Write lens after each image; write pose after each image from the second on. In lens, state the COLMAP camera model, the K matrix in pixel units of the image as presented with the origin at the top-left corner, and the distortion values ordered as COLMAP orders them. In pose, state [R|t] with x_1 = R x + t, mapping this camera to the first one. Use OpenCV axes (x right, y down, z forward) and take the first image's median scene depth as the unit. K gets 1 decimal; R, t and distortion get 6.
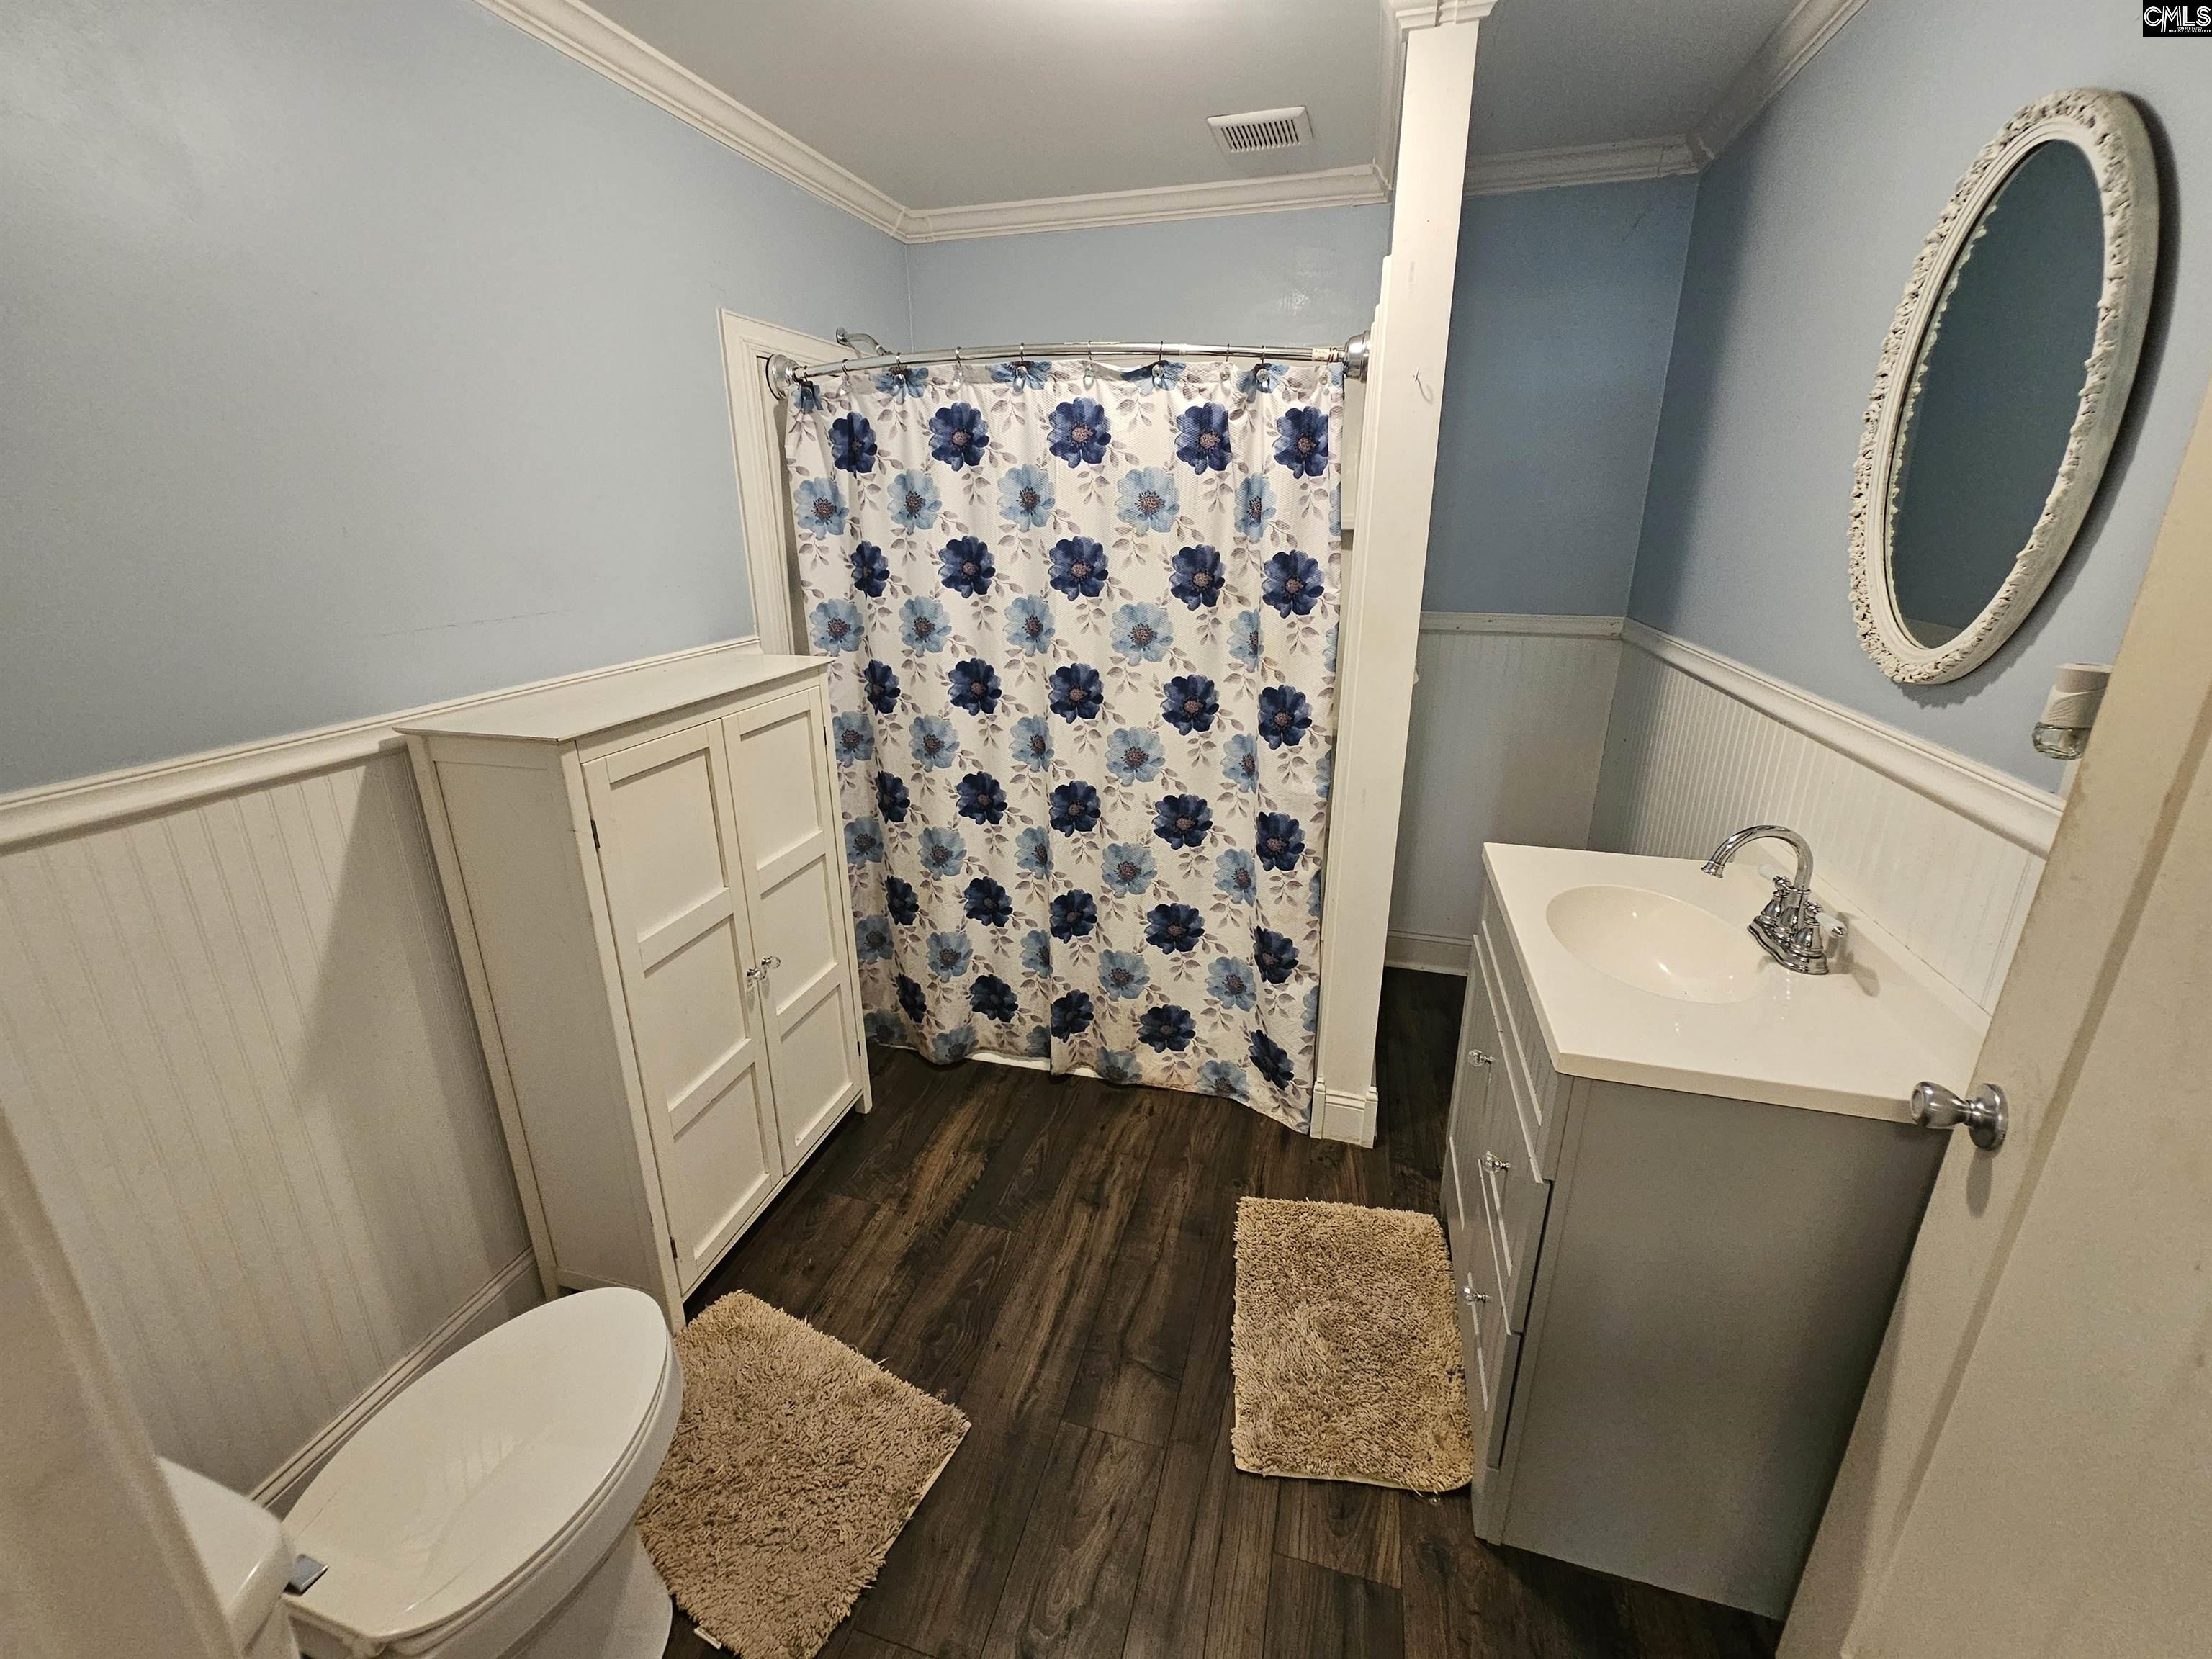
lens RADIAL K [[903.1, 0, 1094.6], [0, 903.1, 799.2], [0, 0, 1]] dist [-0.001867, -0.000256]
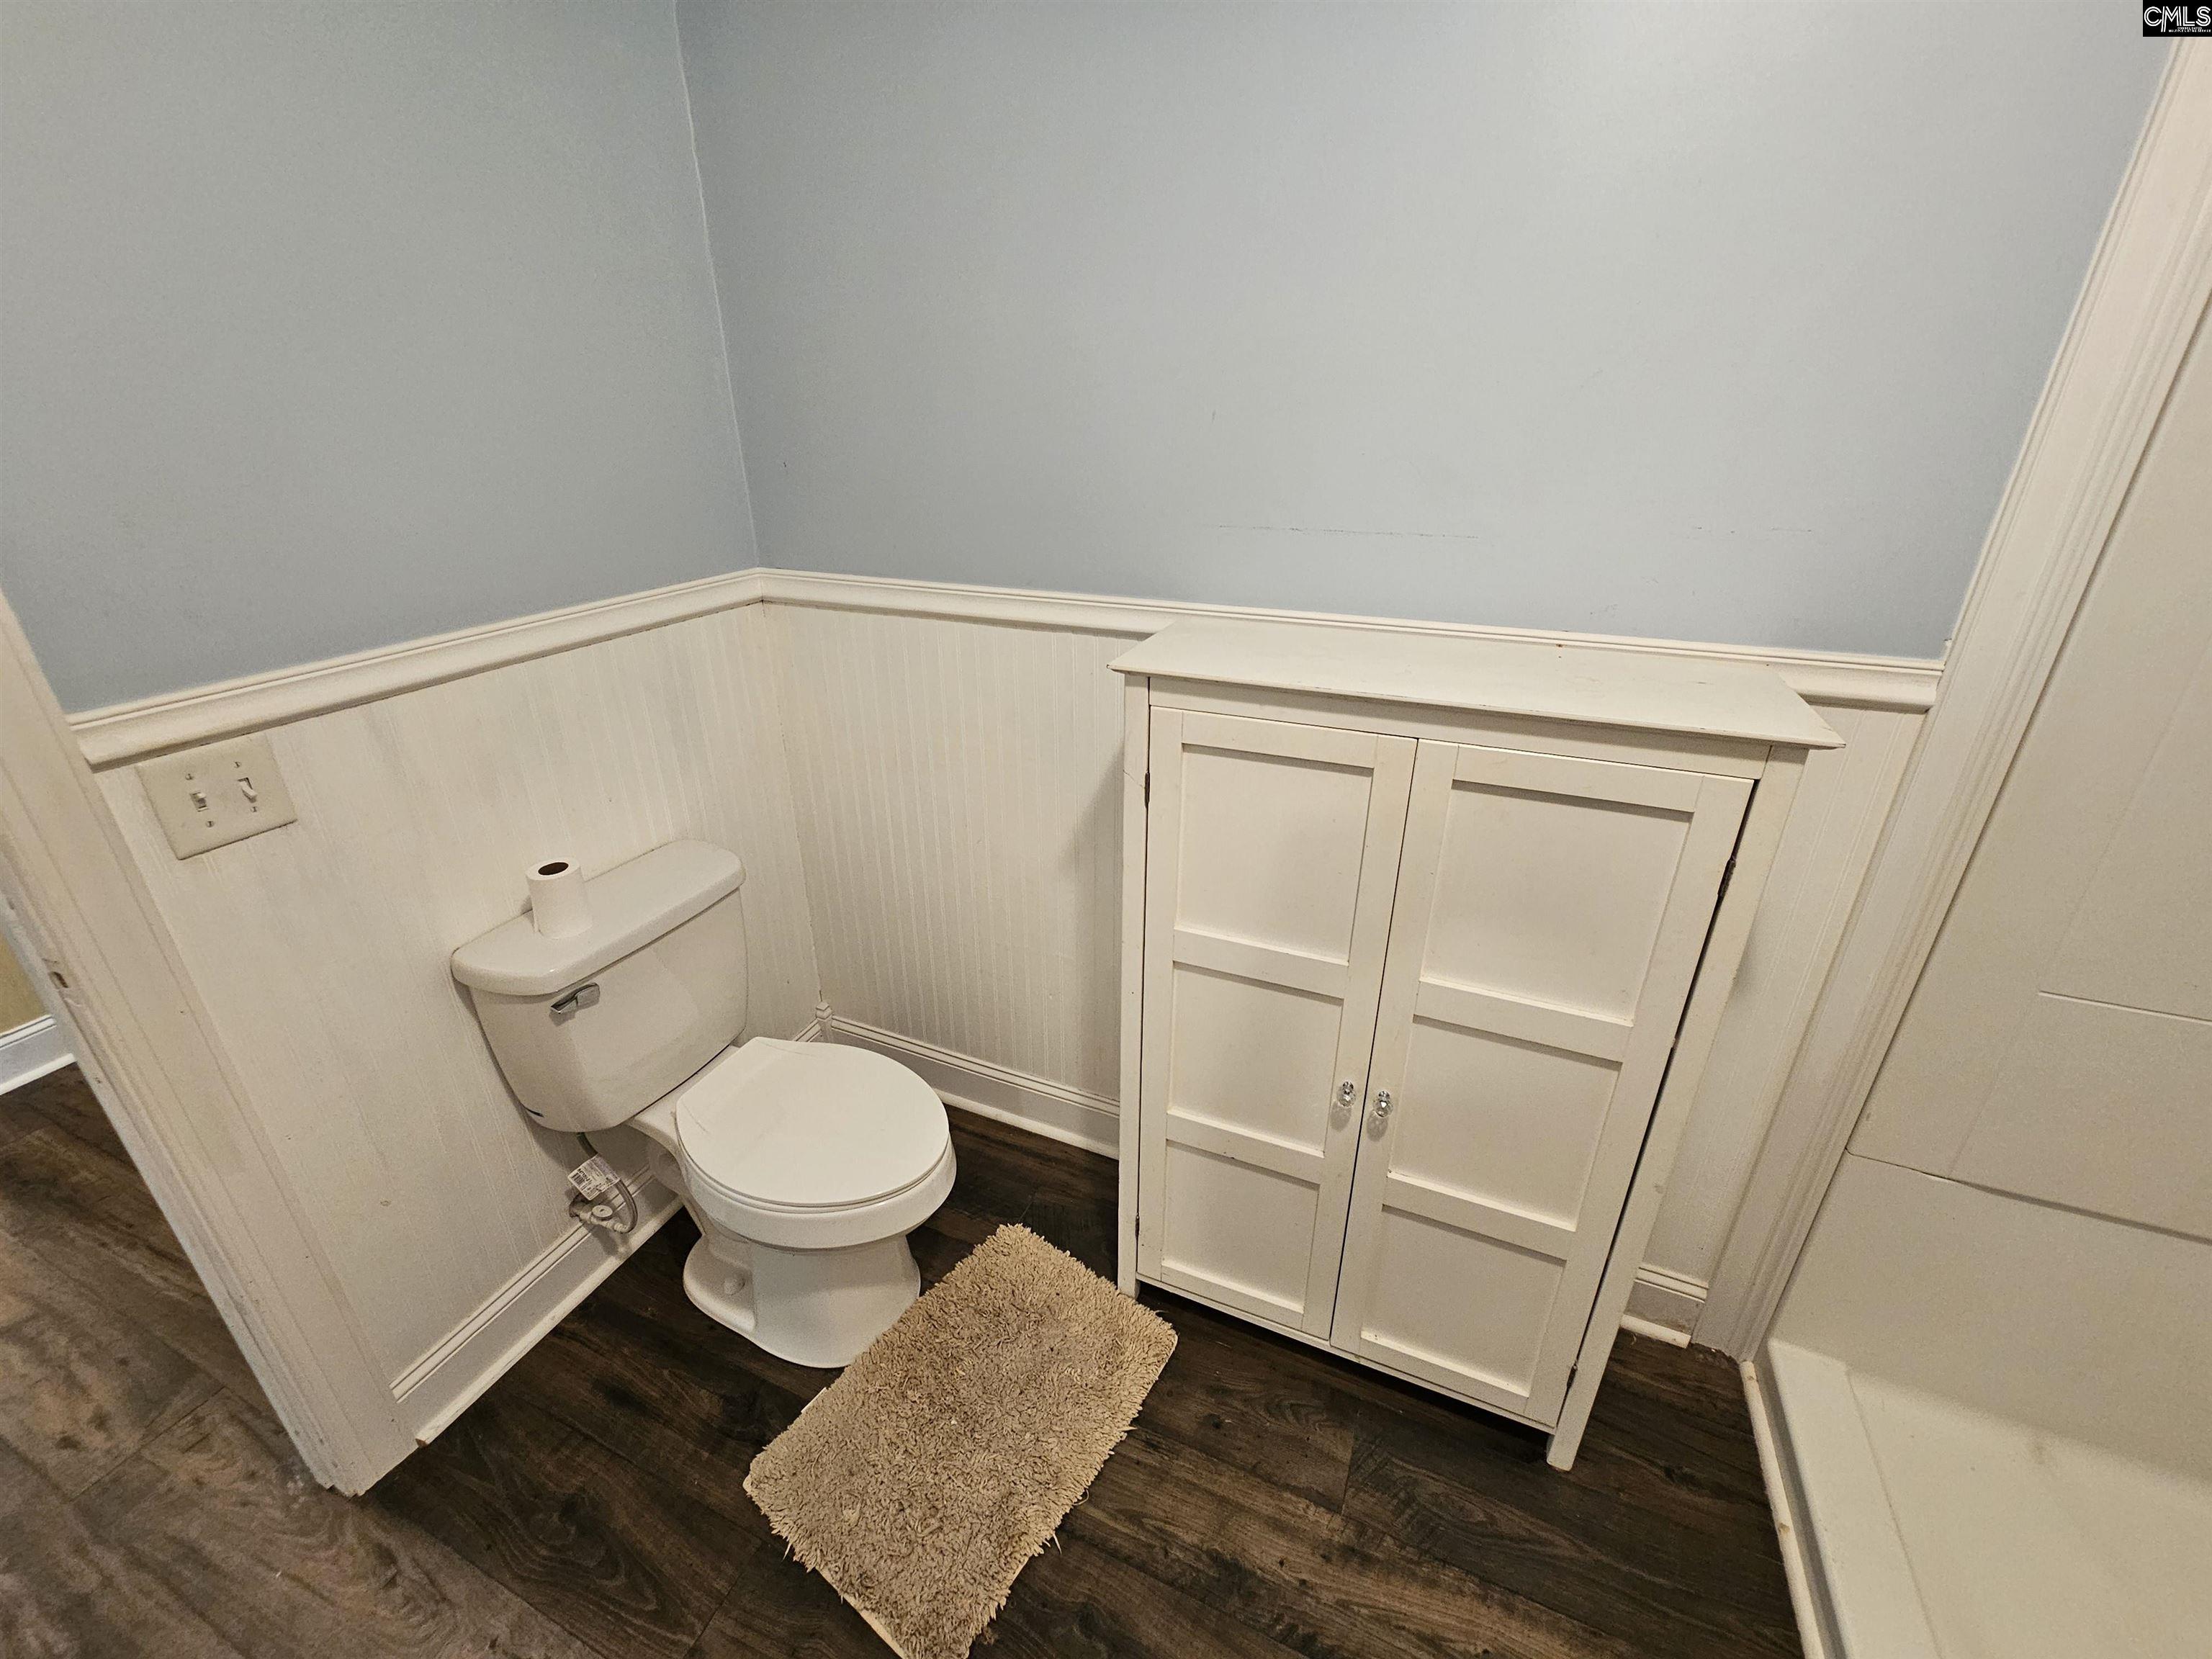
lens RADIAL K [[903.1, 0, 1094.6], [0, 903.1, 799.2], [0, 0, 1]] dist [-0.001867, -0.000256]
pose [[-0.133278, 0.404491, -0.904778, 0.162405], [-0.298878, 0.854017, 0.425824, -0.208650], [0.944939, 0.327171, 0.007071, 0.657568]]
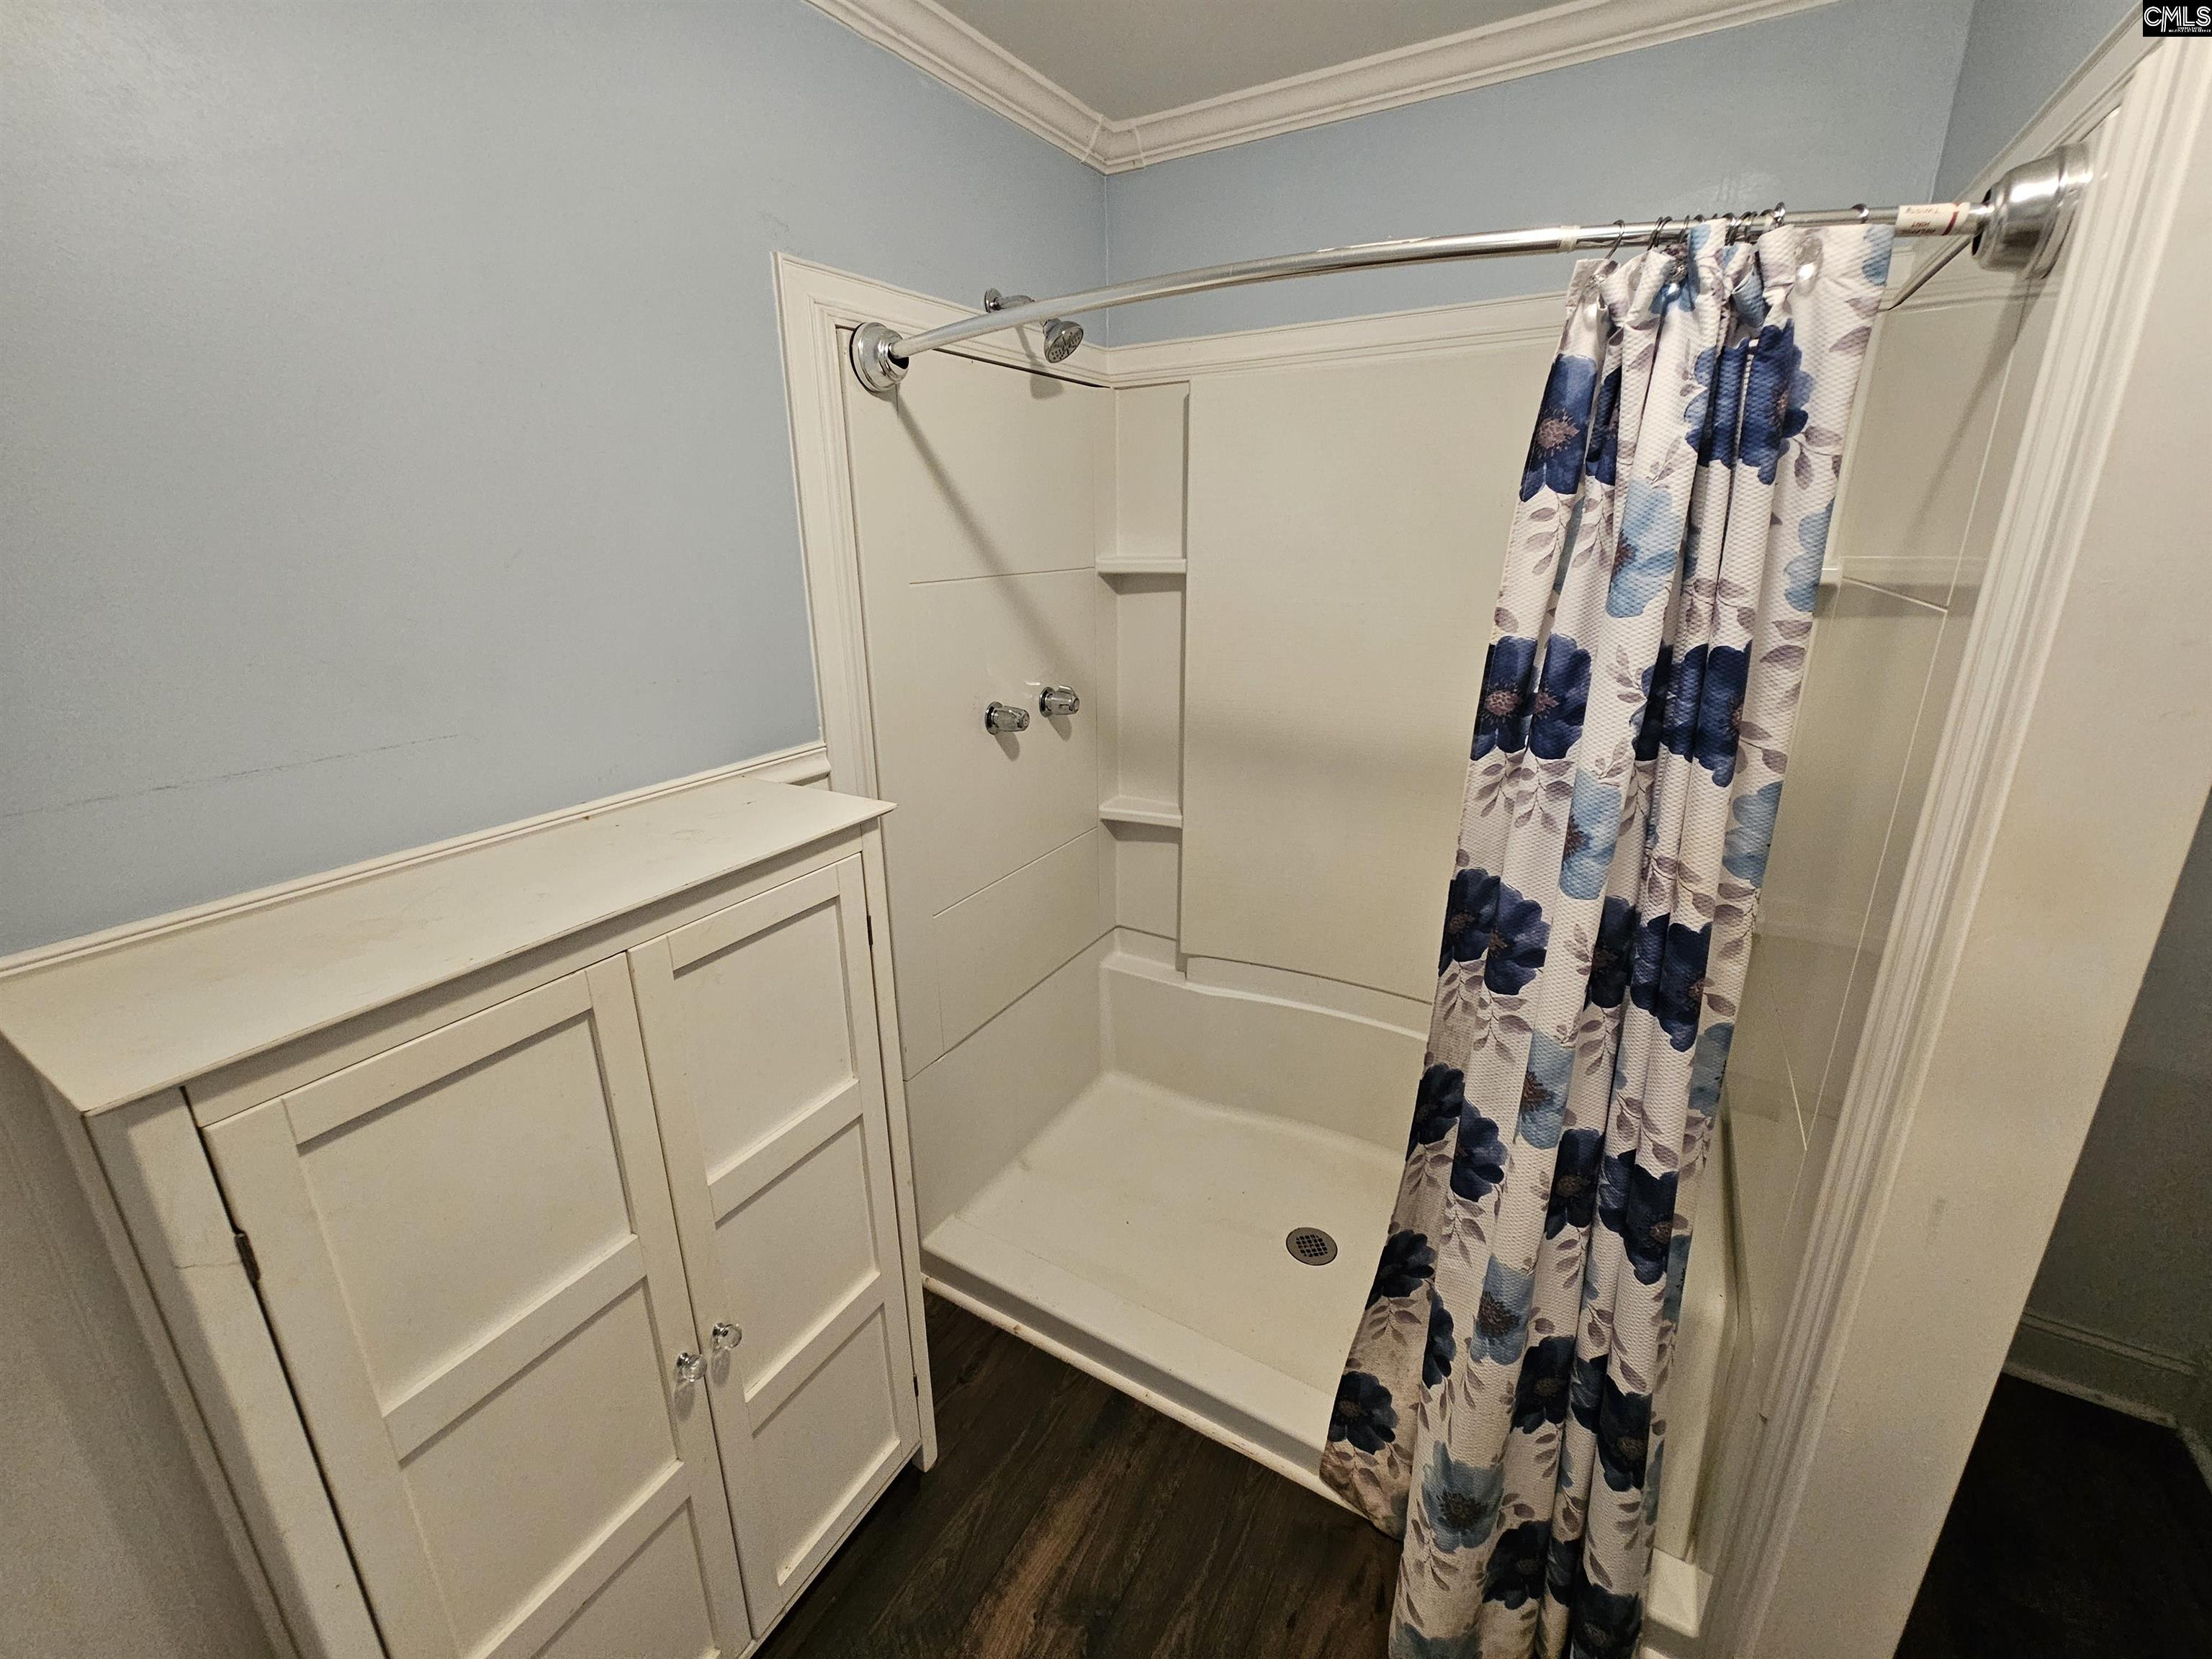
lens RADIAL K [[903.1, 0, 1094.6], [0, 903.1, 799.2], [0, 0, 1]] dist [-0.001867, -0.000256]
pose [[0.963870, 0.070346, -0.256916, -0.001027], [-0.074190, 0.997230, -0.005288, -0.165683], [0.255833, 0.024158, 0.966419, 0.441495]]
